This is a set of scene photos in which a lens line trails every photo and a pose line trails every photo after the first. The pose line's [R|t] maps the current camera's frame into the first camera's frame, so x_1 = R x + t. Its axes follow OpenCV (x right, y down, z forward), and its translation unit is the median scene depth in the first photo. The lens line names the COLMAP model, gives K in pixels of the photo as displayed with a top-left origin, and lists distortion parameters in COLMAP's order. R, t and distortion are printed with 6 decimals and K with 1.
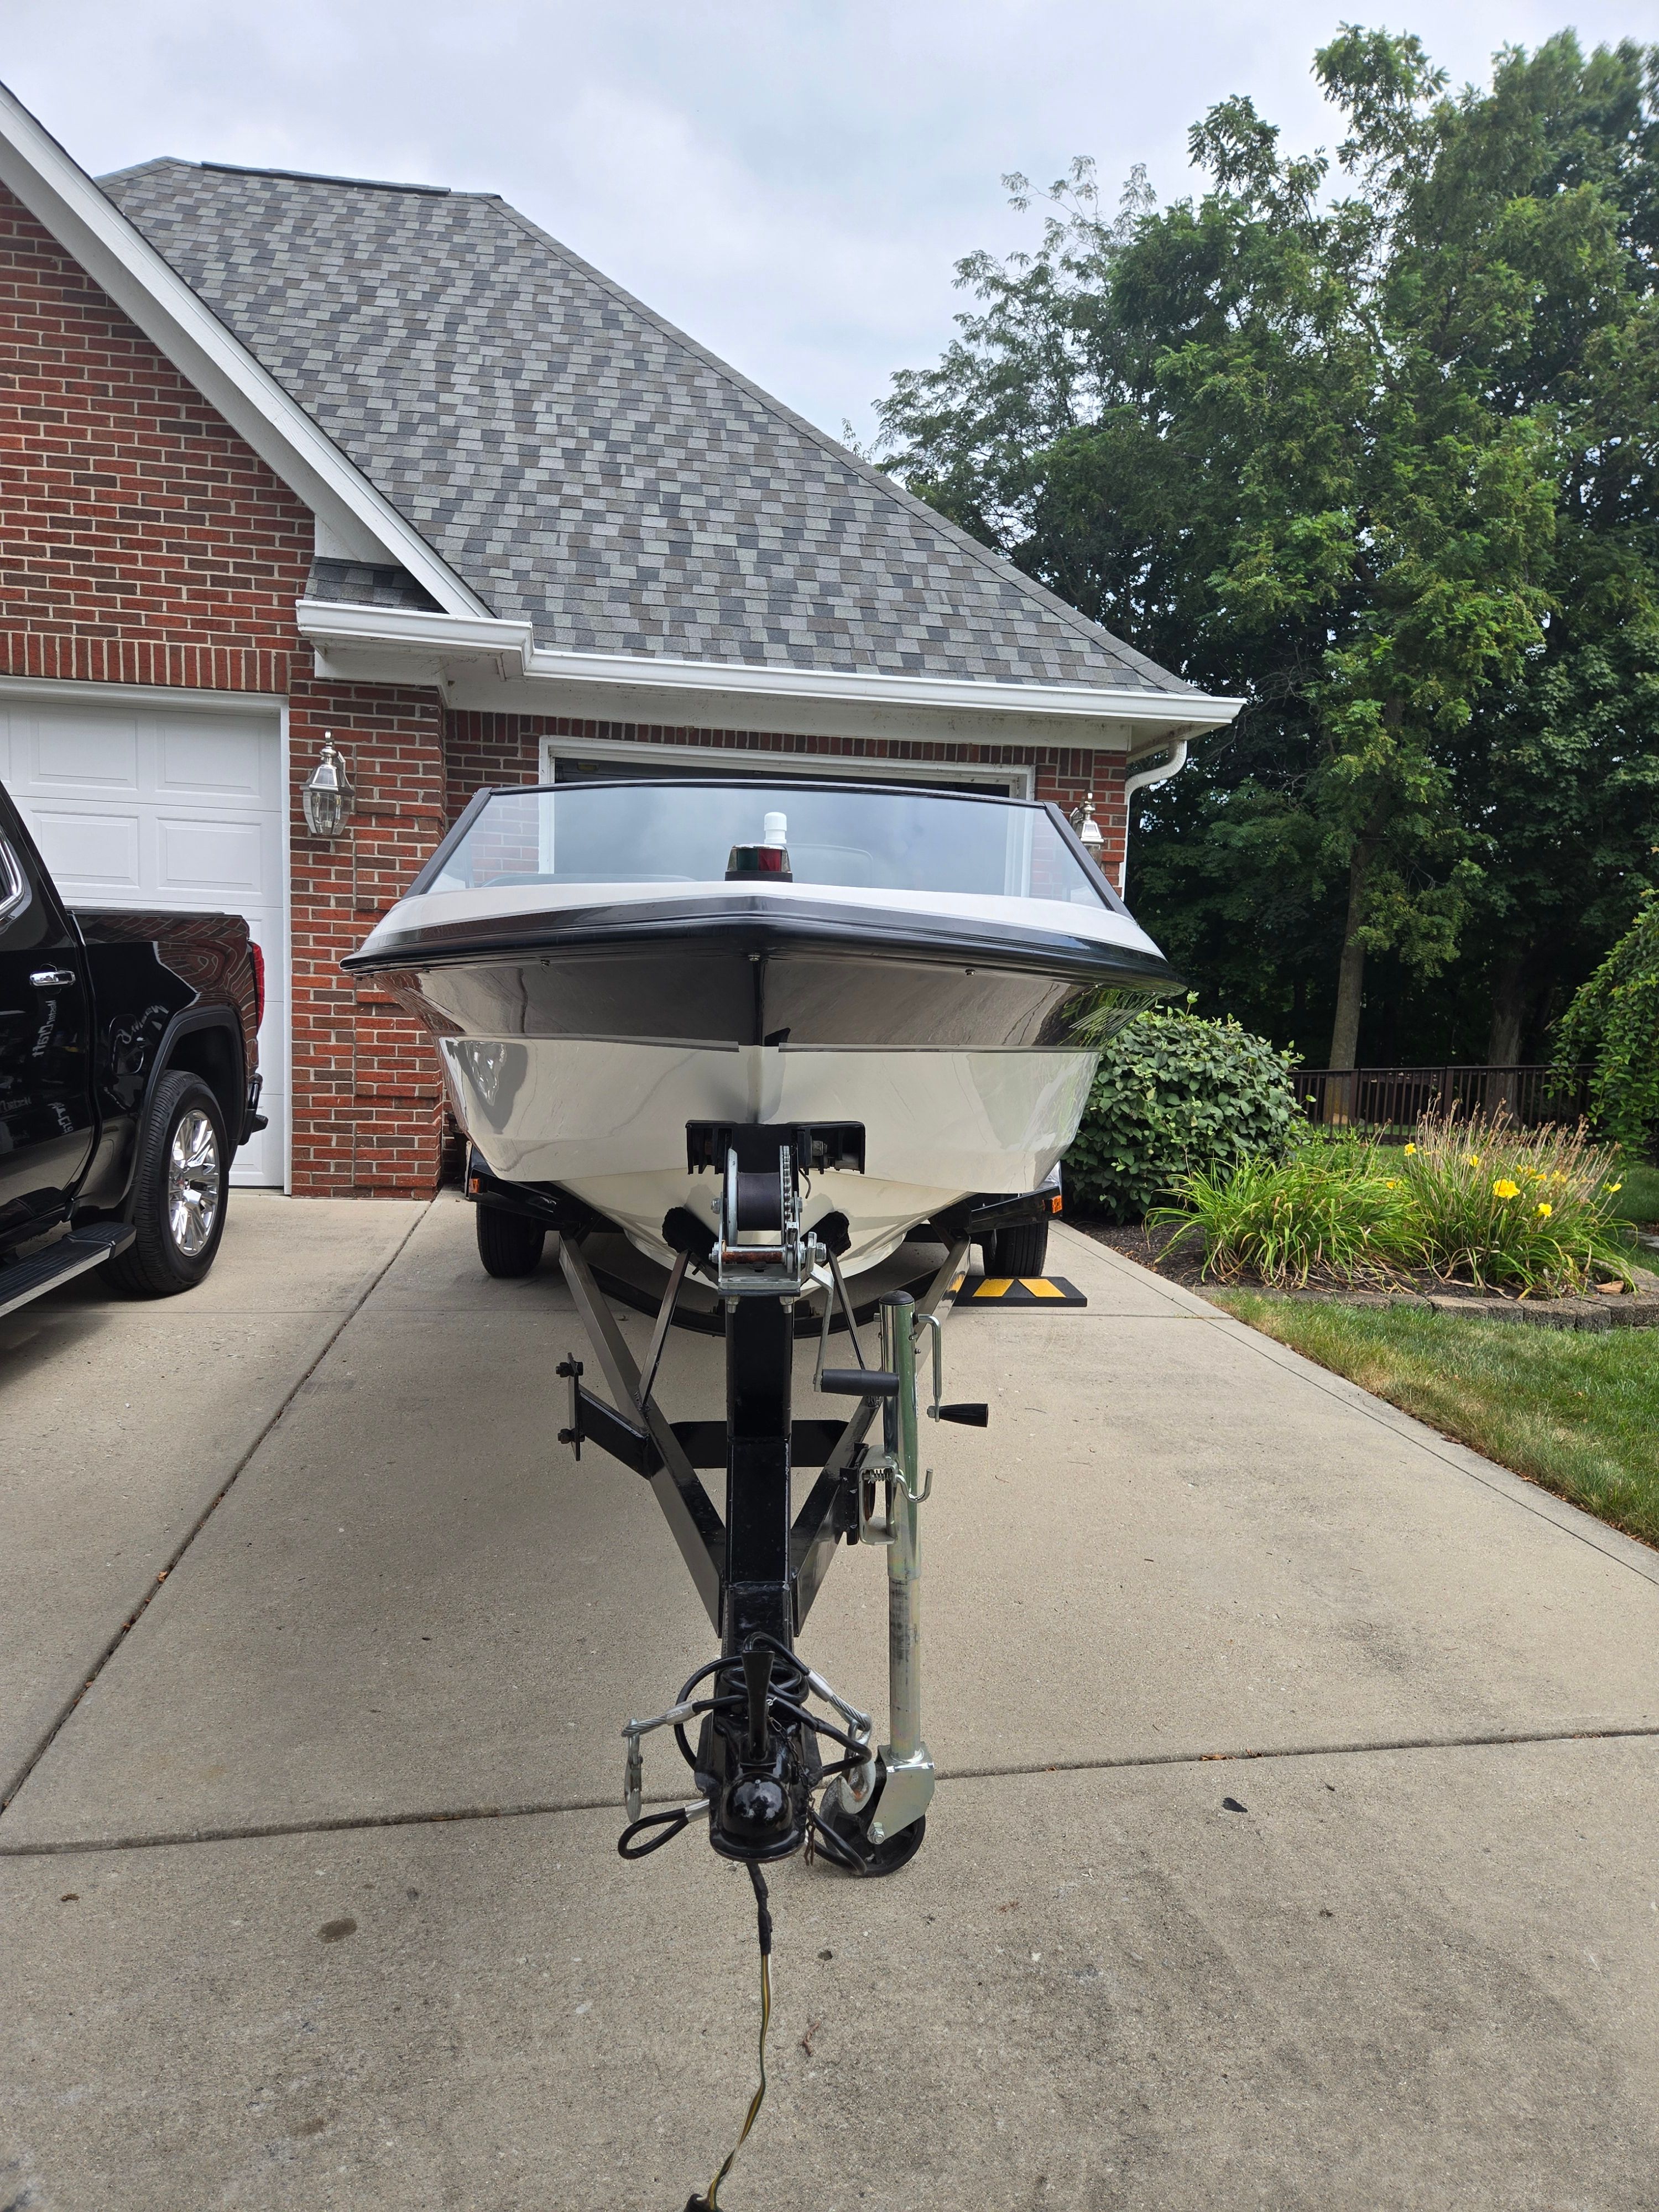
lens RADIAL K [[1513.7, 0, 818.6], [0, 1513.7, 1129.5], [0, 0, 1]] dist [0.068497, -0.058613]
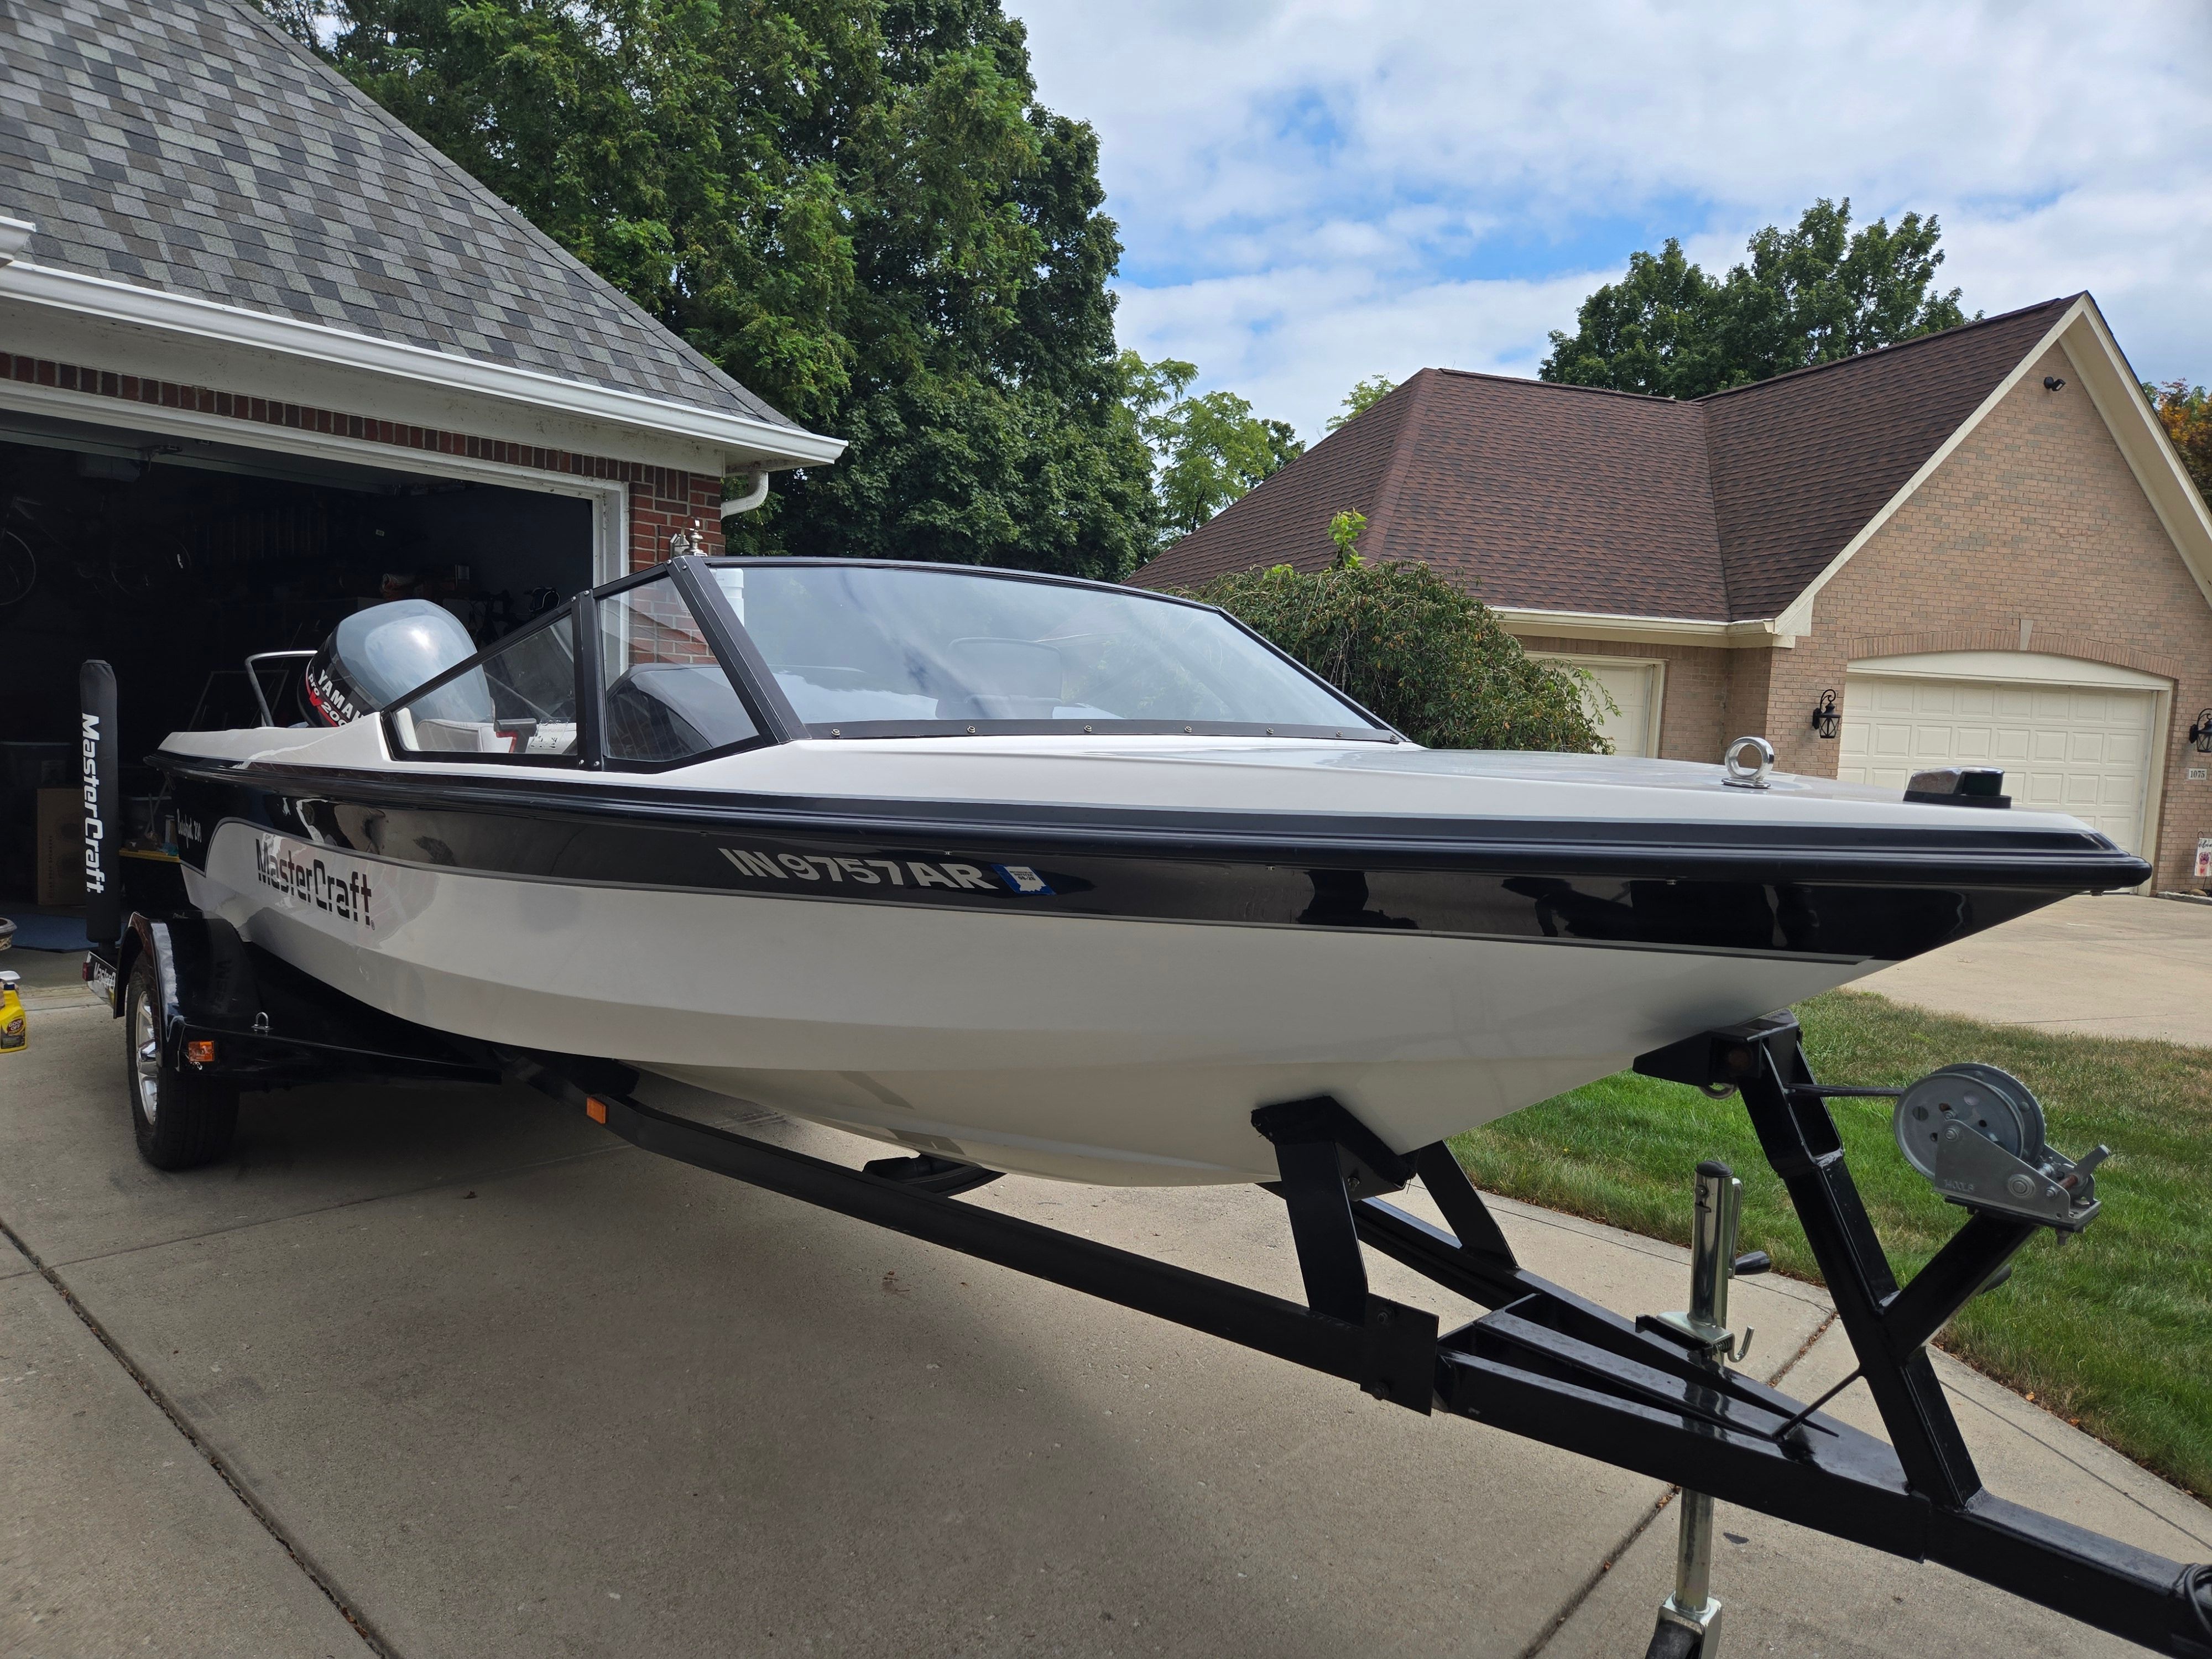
lens RADIAL K [[1513.7, 0, 1120.0], [0, 1513.7, 842.5], [0, 0, 1]] dist [0.068497, -0.058613]
pose [[0.765671, -0.055500, 0.640834, -0.225006], [0.047839, 0.998425, 0.029312, -0.038107], [-0.641451, 0.008214, 0.767120, 0.116758]]
